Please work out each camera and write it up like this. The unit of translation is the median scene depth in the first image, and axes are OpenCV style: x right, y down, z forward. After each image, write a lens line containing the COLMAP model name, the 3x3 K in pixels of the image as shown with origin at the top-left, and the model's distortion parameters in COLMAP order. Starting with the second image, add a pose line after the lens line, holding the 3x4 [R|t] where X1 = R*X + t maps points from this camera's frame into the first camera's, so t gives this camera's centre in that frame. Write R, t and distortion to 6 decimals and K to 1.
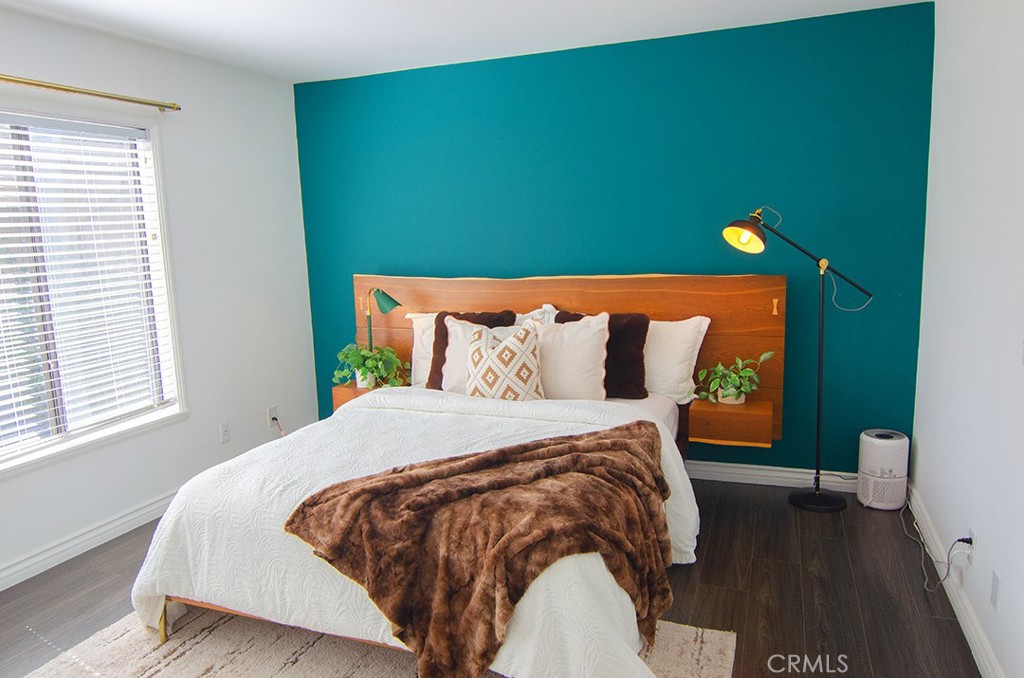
lens RADIAL K [[700.9, 0, 506.2], [0, 700.9, 339.8], [0, 0, 1]] dist [-0.004252, -0.002950]
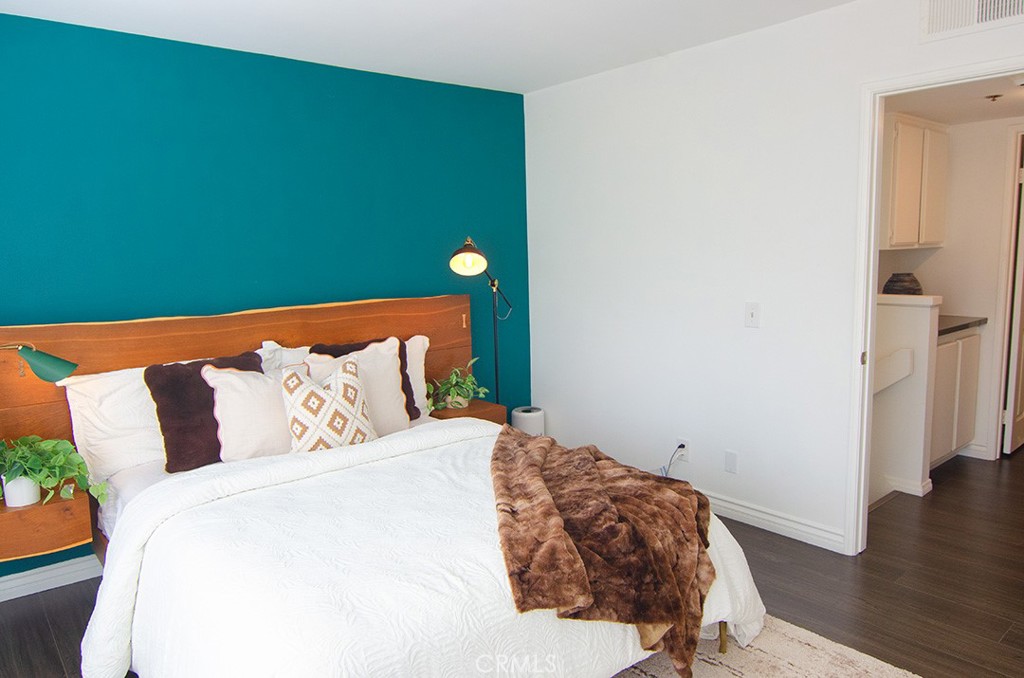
lens RADIAL K [[700.9, 0, 505.9], [0, 700.9, 338.2], [0, 0, 1]] dist [-0.004252, -0.002950]
pose [[0.478779, -0.092576, 0.873041, -0.629098], [0.144127, 0.989221, 0.025856, -0.039326], [-0.866025, 0.113449, 0.486961, 0.369028]]
